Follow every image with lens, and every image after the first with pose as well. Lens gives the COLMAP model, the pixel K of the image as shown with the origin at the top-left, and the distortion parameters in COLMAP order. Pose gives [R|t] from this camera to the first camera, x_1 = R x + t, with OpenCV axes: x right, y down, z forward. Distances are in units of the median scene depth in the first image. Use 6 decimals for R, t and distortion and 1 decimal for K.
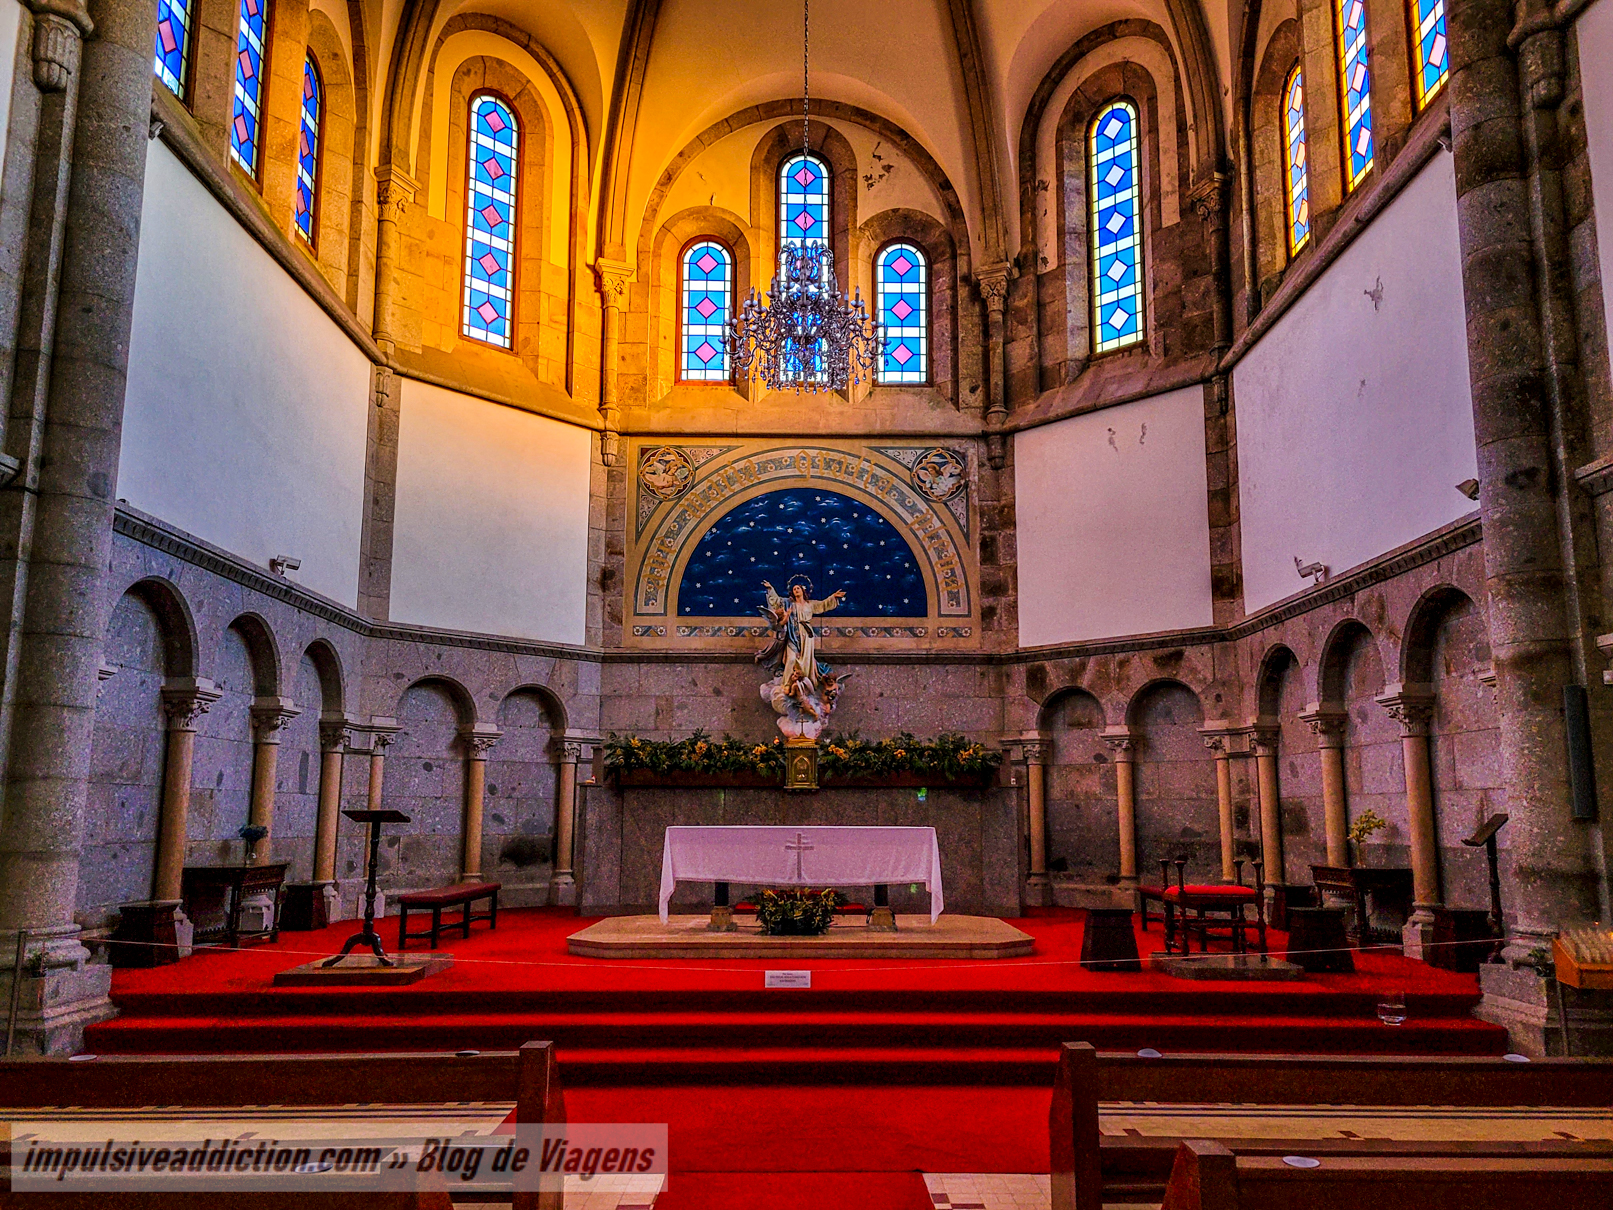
lens RADIAL K [[1226.6, 0, 813.5], [0, 1226.6, 611.4], [0, 0, 1]] dist [0.068914, -0.008138]
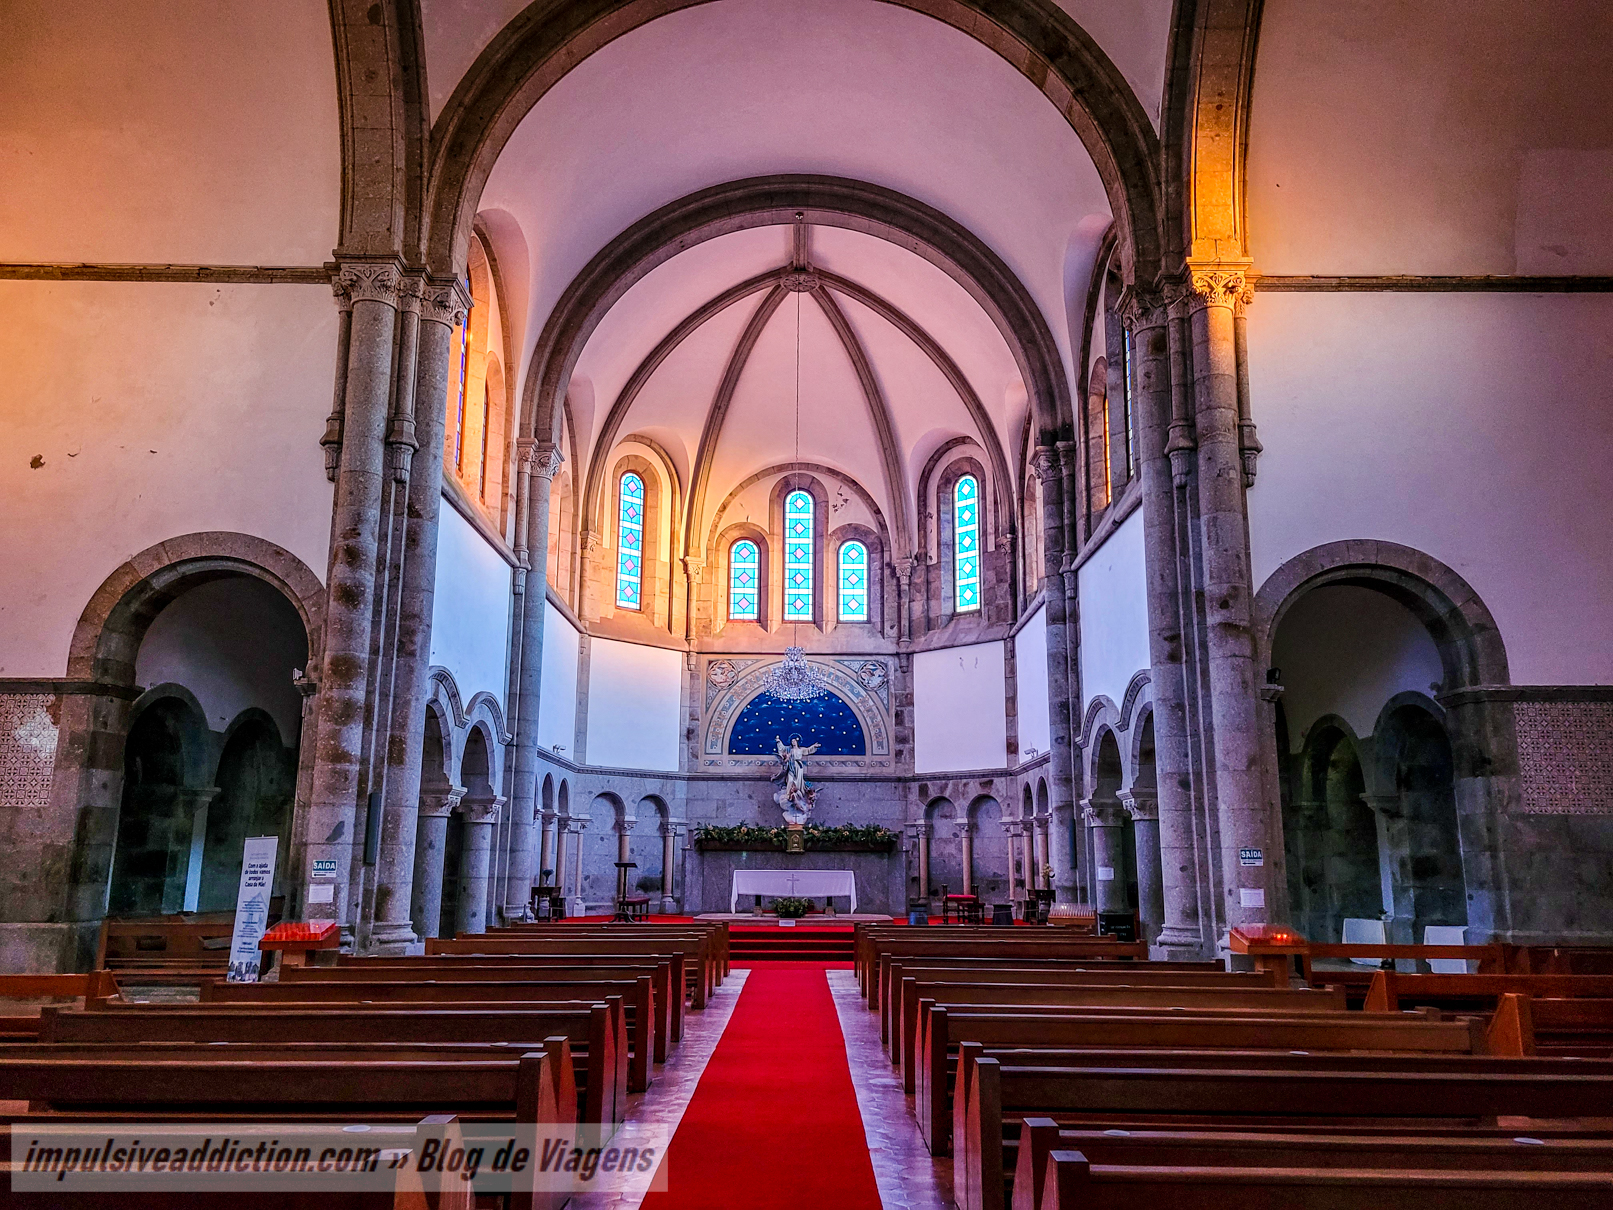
lens RADIAL K [[1226.6, 0, 813.5], [0, 1226.6, 611.4], [0, 0, 1]] dist [0.068914, -0.008138]
pose [[0.999990, 0.003051, -0.003257, 0.021135], [-0.003171, 0.999290, -0.037543, -0.142126], [0.003140, 0.037553, 0.999290, -0.839940]]
